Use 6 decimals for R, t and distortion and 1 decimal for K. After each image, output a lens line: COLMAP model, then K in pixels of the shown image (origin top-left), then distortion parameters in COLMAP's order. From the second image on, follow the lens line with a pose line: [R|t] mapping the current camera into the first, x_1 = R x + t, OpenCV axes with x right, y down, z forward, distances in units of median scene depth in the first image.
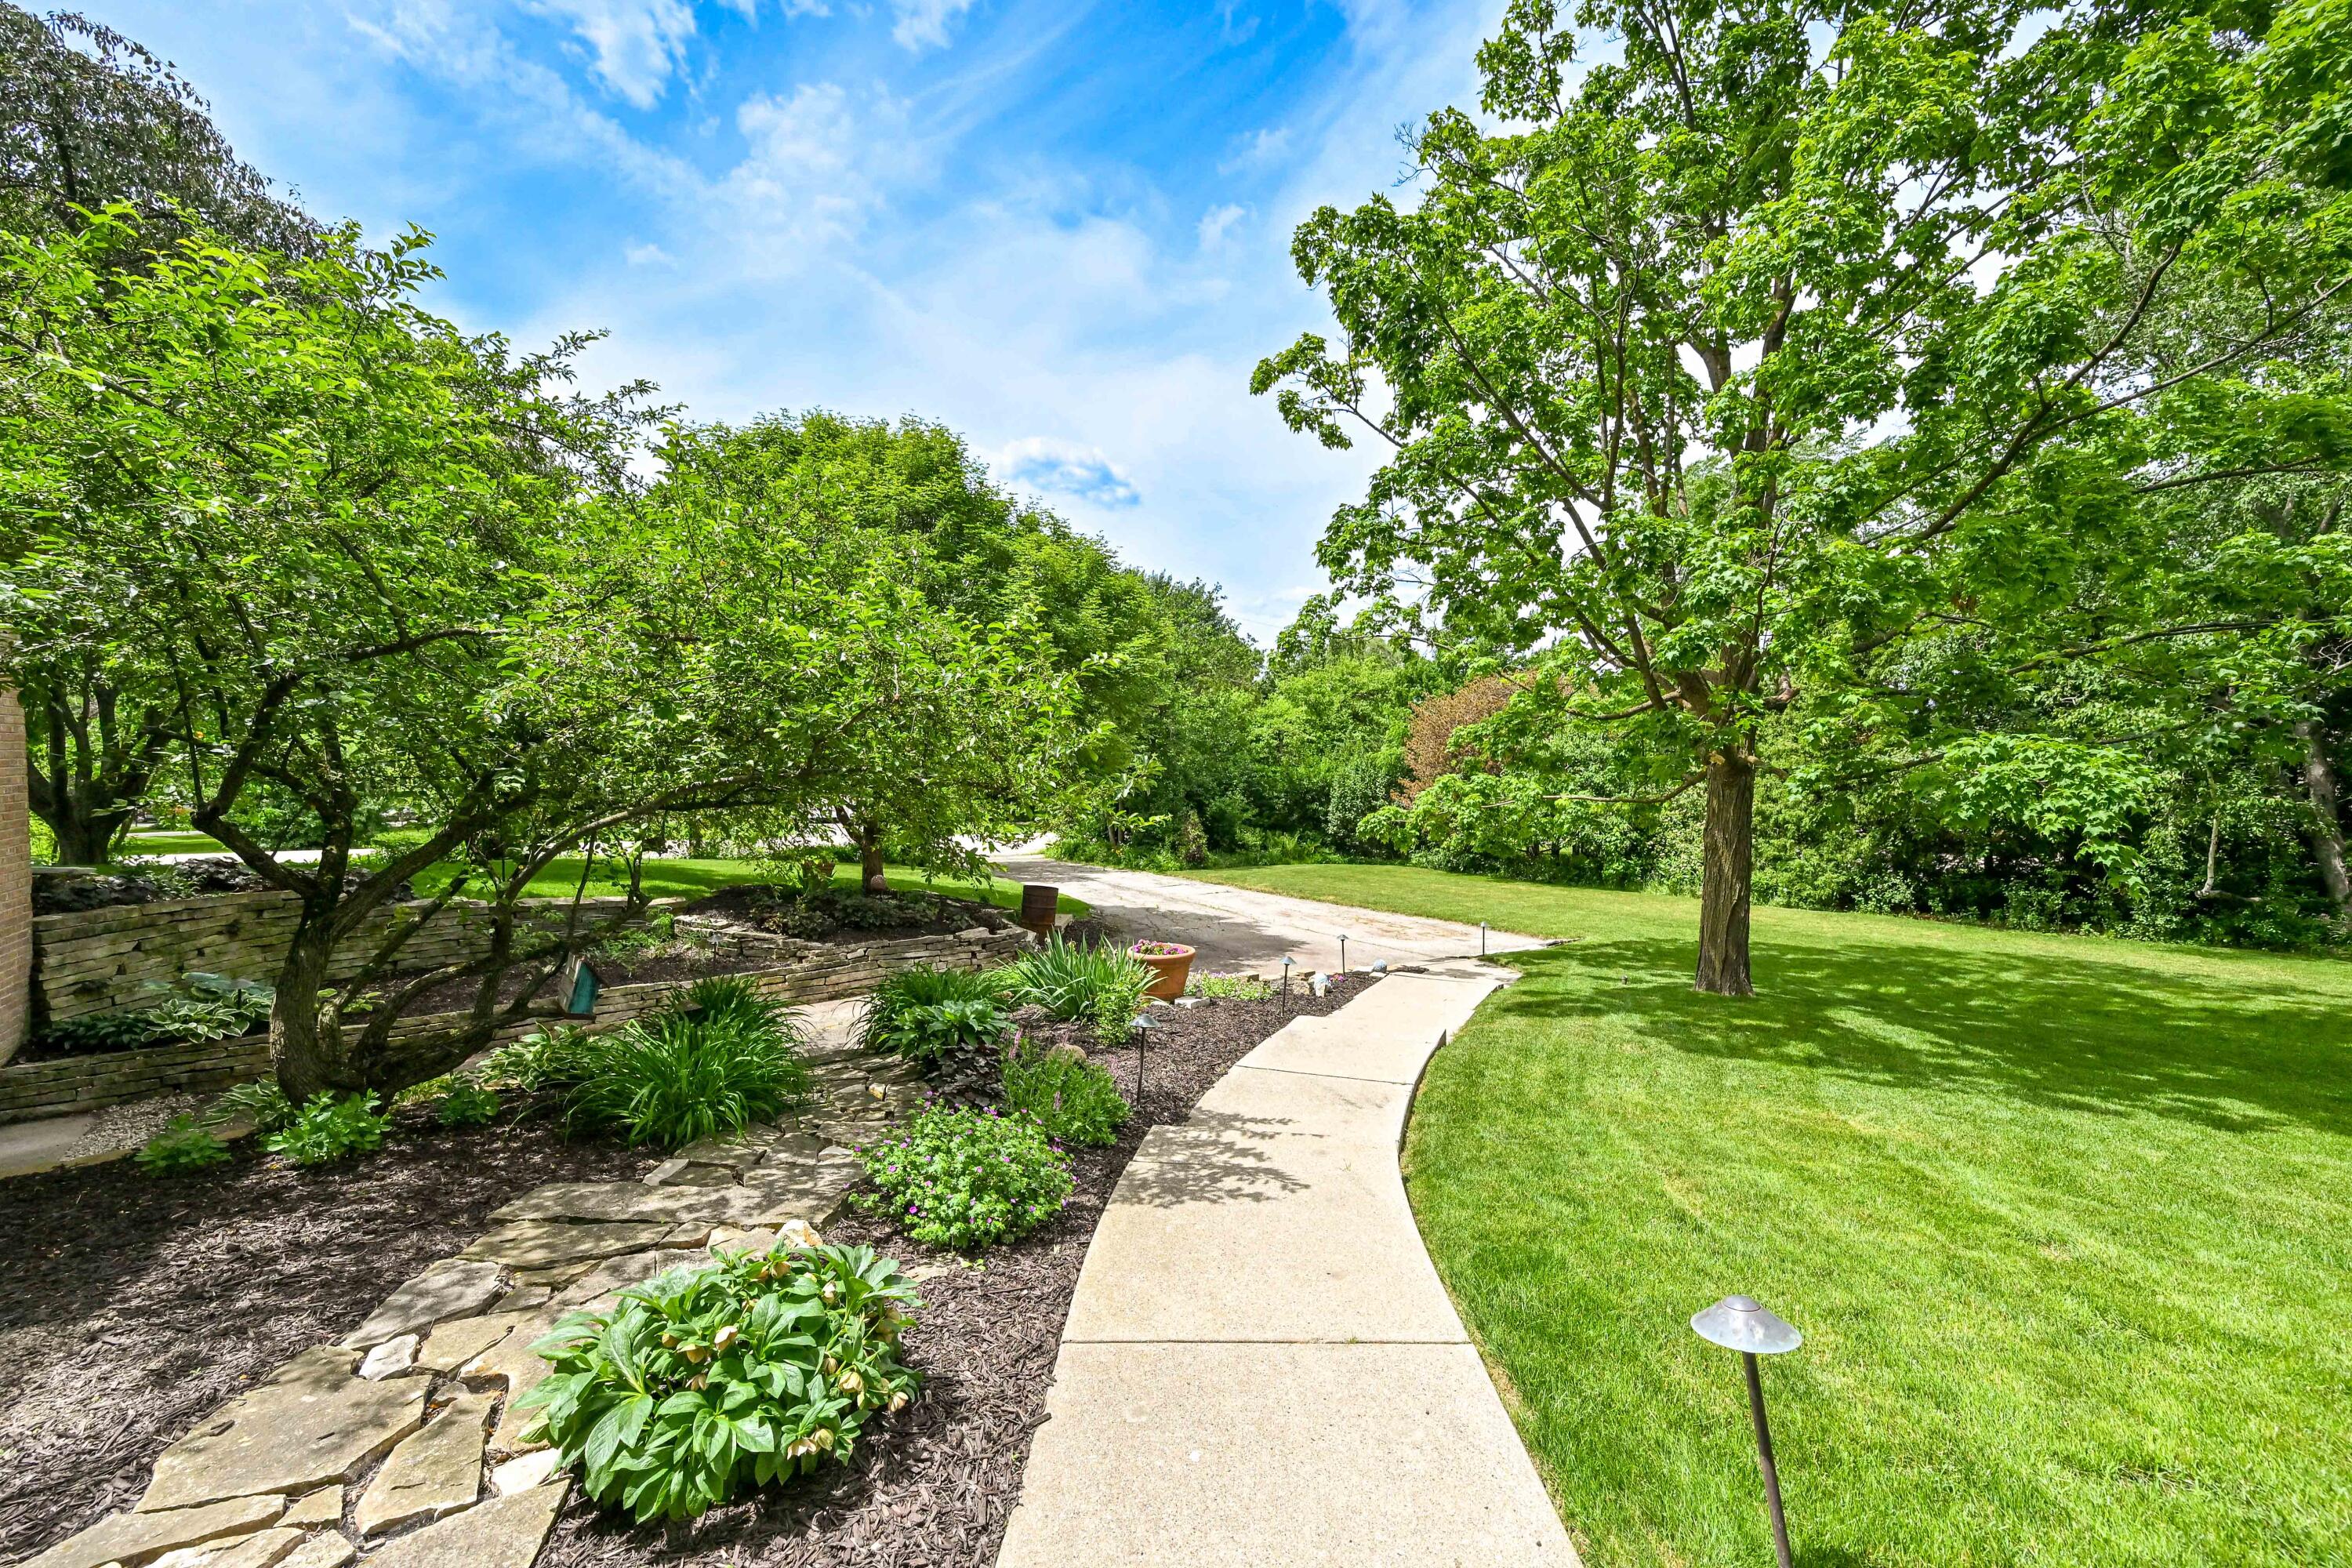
lens RADIAL K [[914.5, 0, 1178.0], [0, 914.5, 785.4], [0, 0, 1]] dist [0.005668, 0.000090]
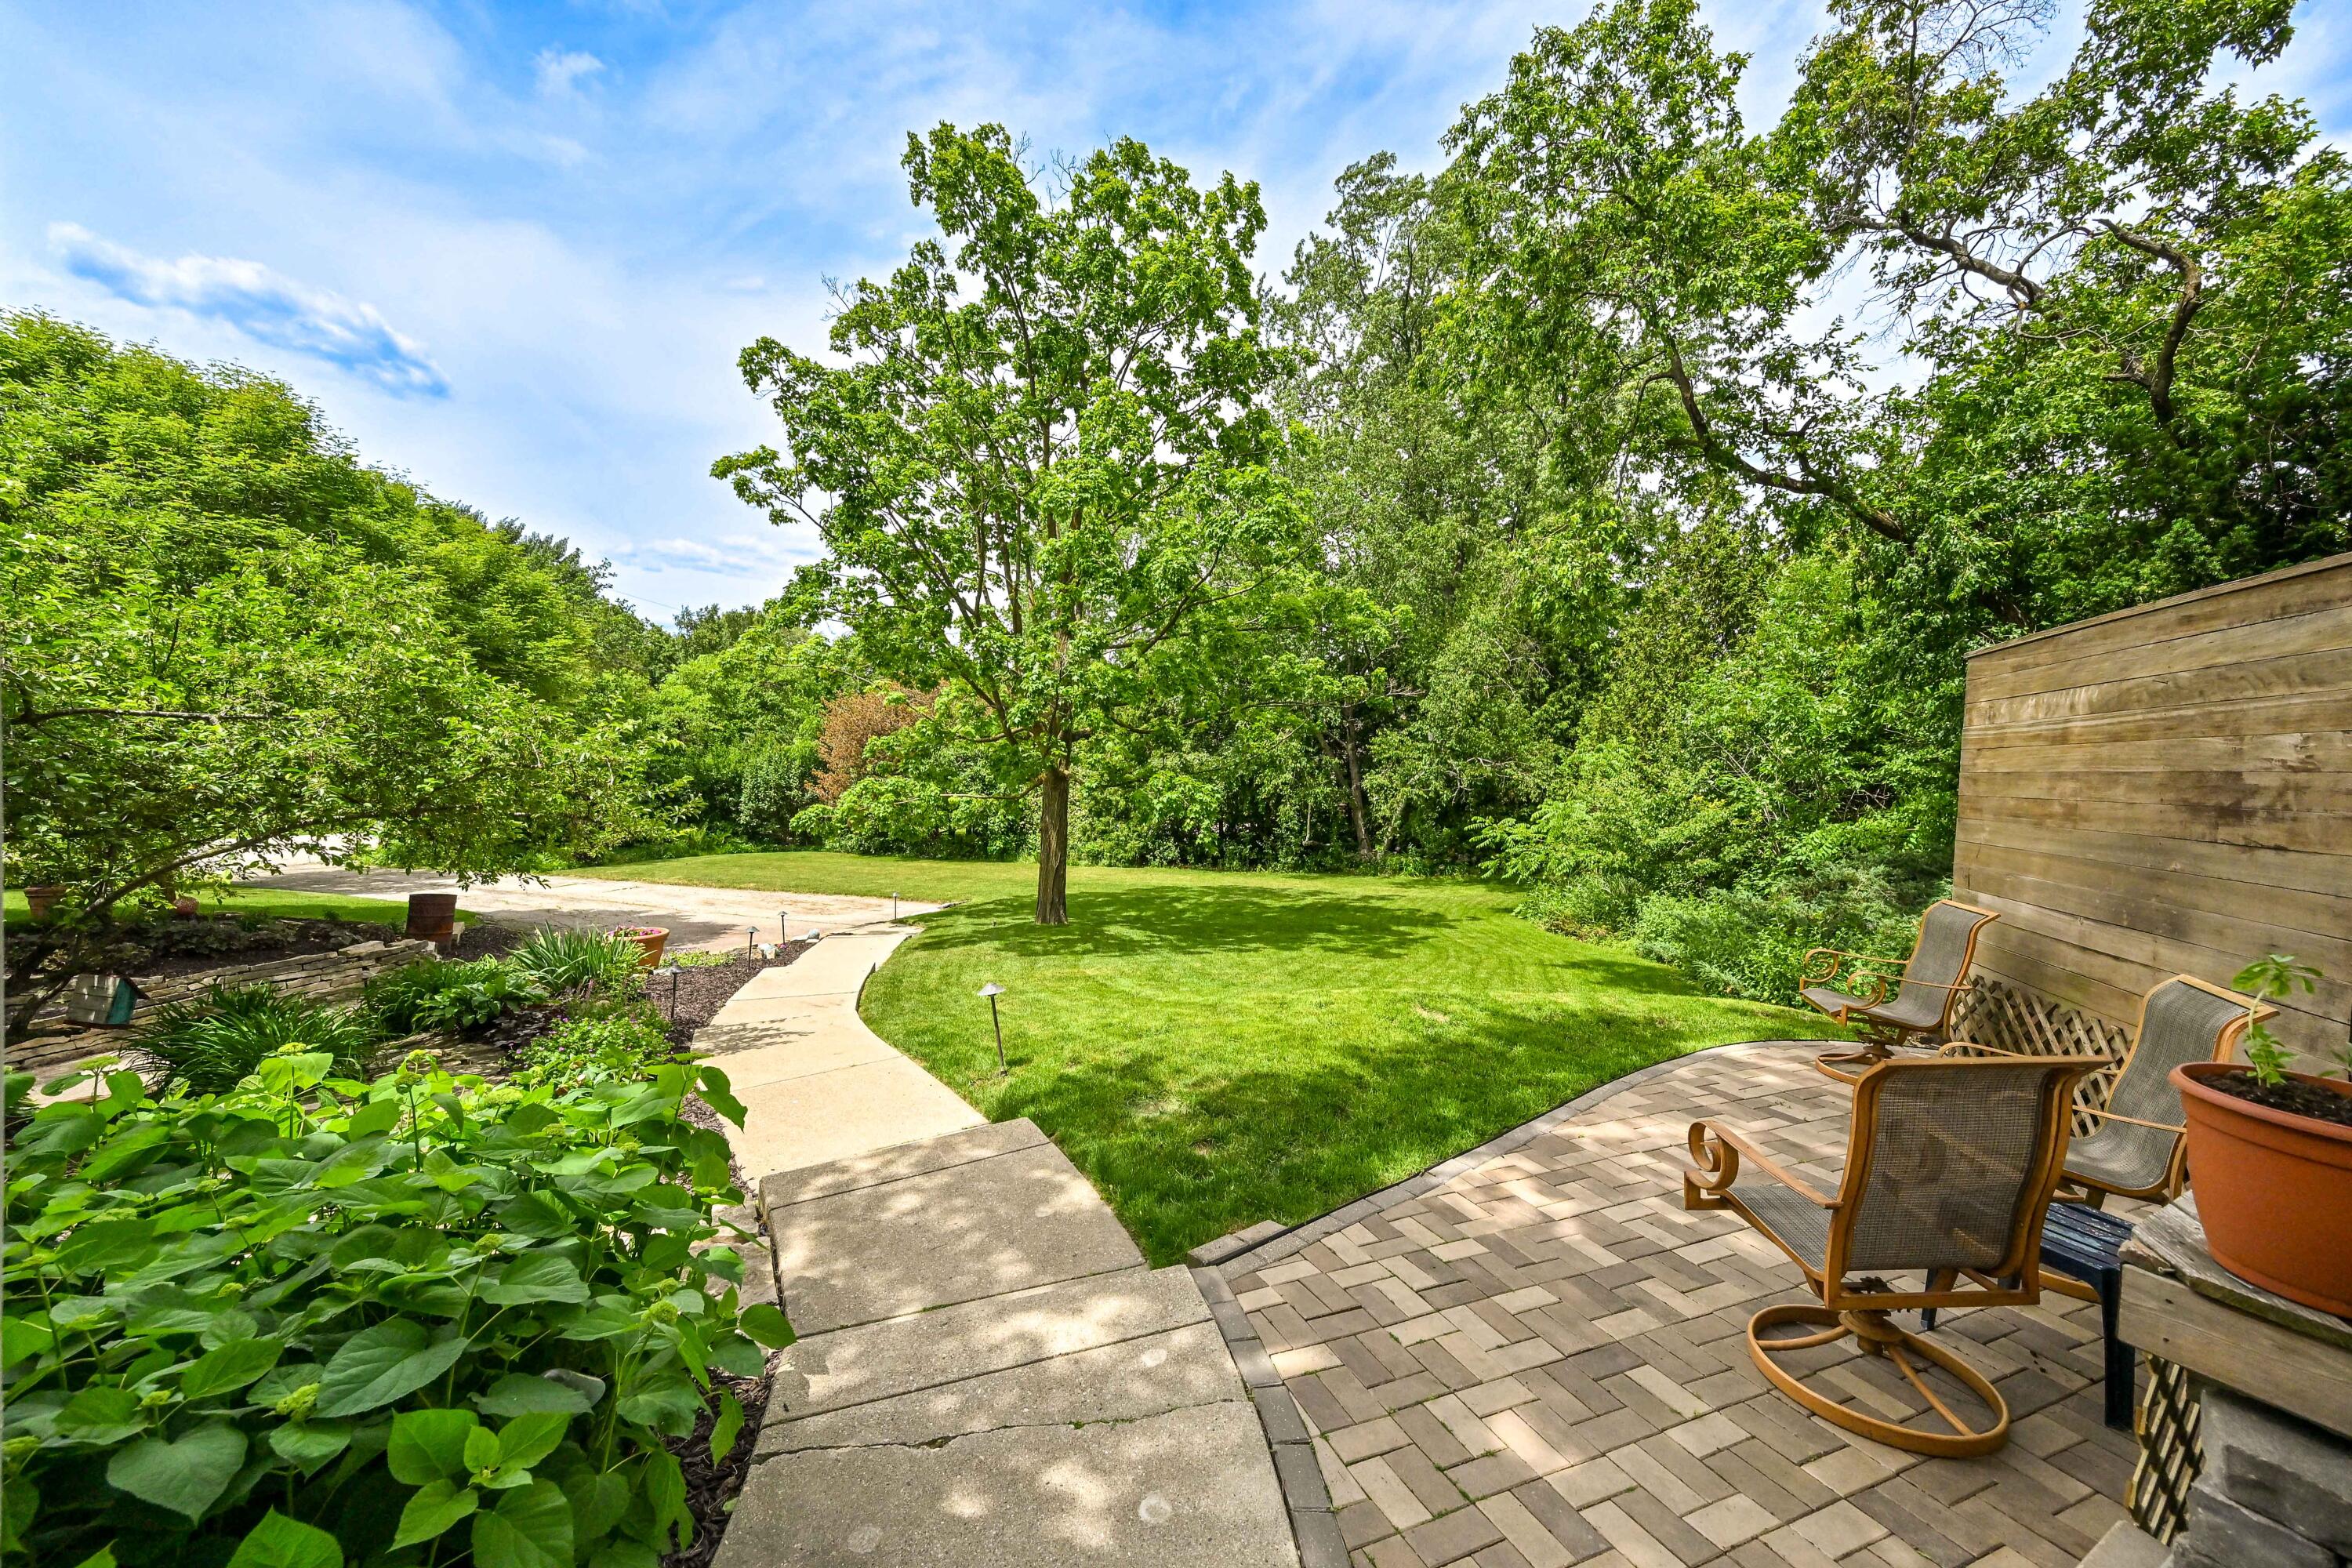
lens RADIAL K [[914.5, 0, 1178.0], [0, 914.5, 785.4], [0, 0, 1]] dist [0.005668, 0.000090]
pose [[0.807808, -0.010604, 0.589351, -0.091711], [-0.001876, 0.999787, 0.020560, -0.025541], [-0.589443, -0.017714, 0.807615, -0.242041]]
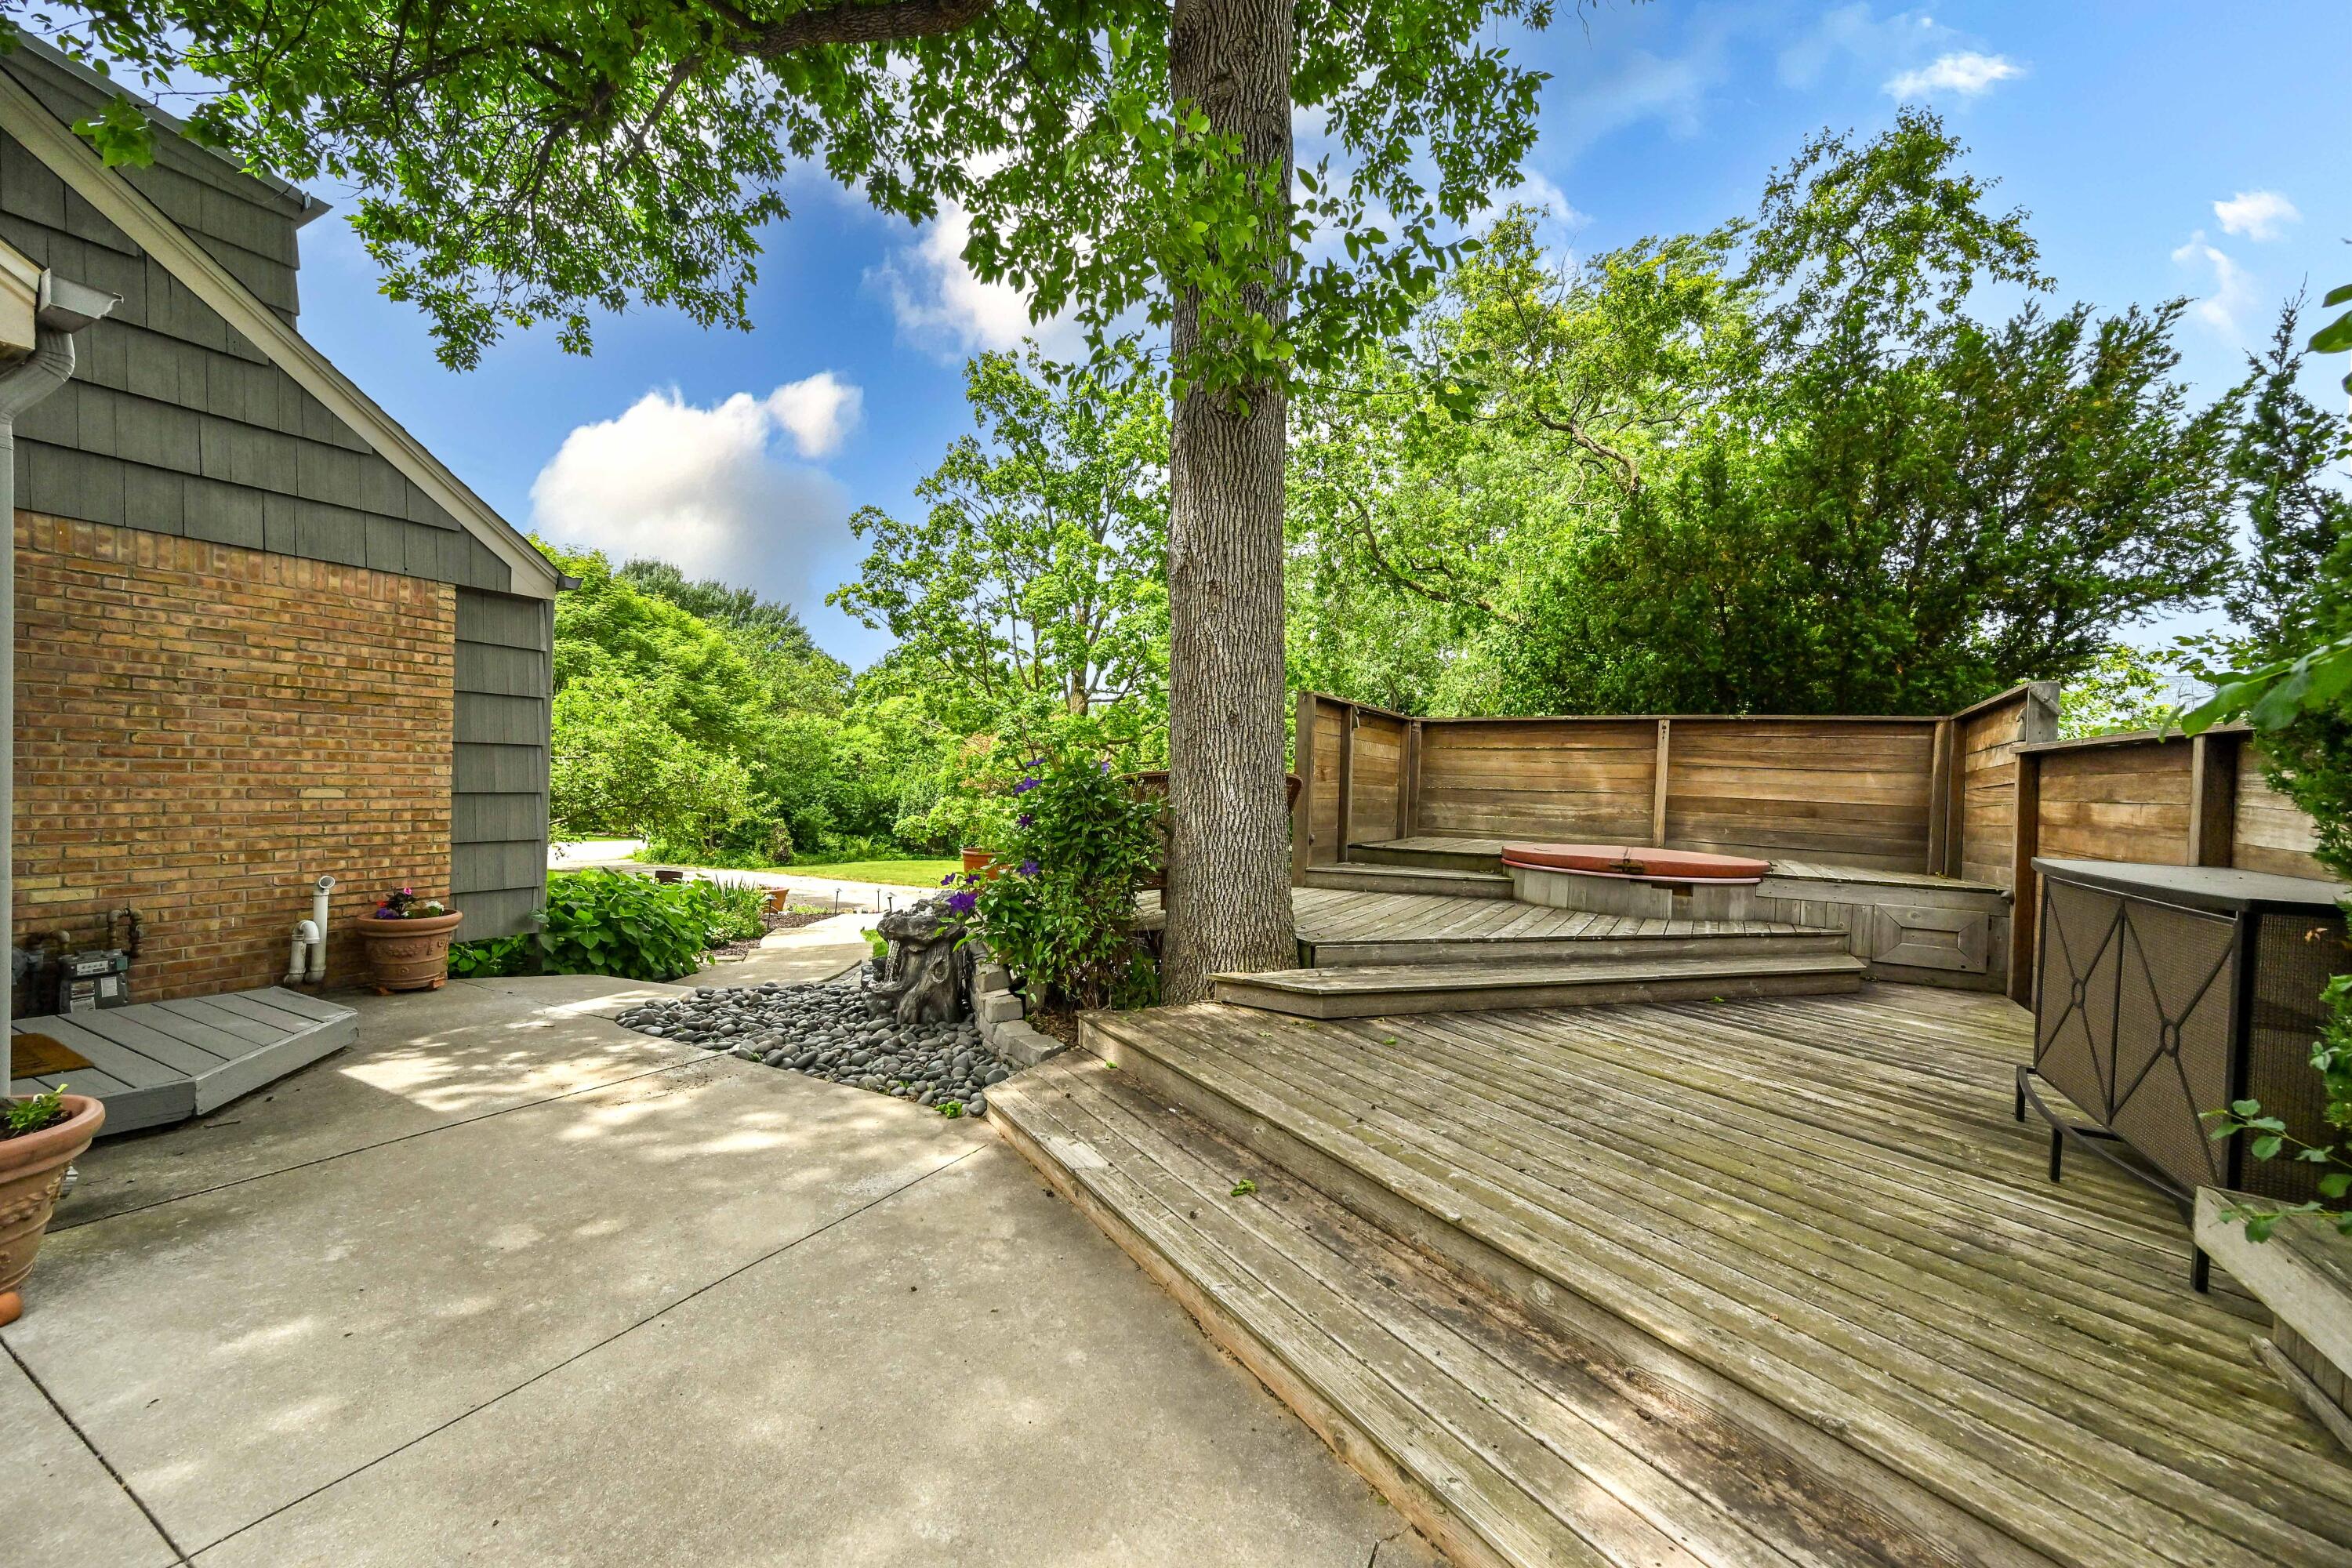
lens RADIAL K [[914.5, 0, 1178.0], [0, 914.5, 785.4], [0, 0, 1]] dist [0.005668, 0.000090]
pose [[0.907874, 0.009373, 0.419138, -0.029559], [-0.005375, 0.999928, -0.010719, -0.015123], [-0.419208, 0.007479, 0.907859, -0.695028]]
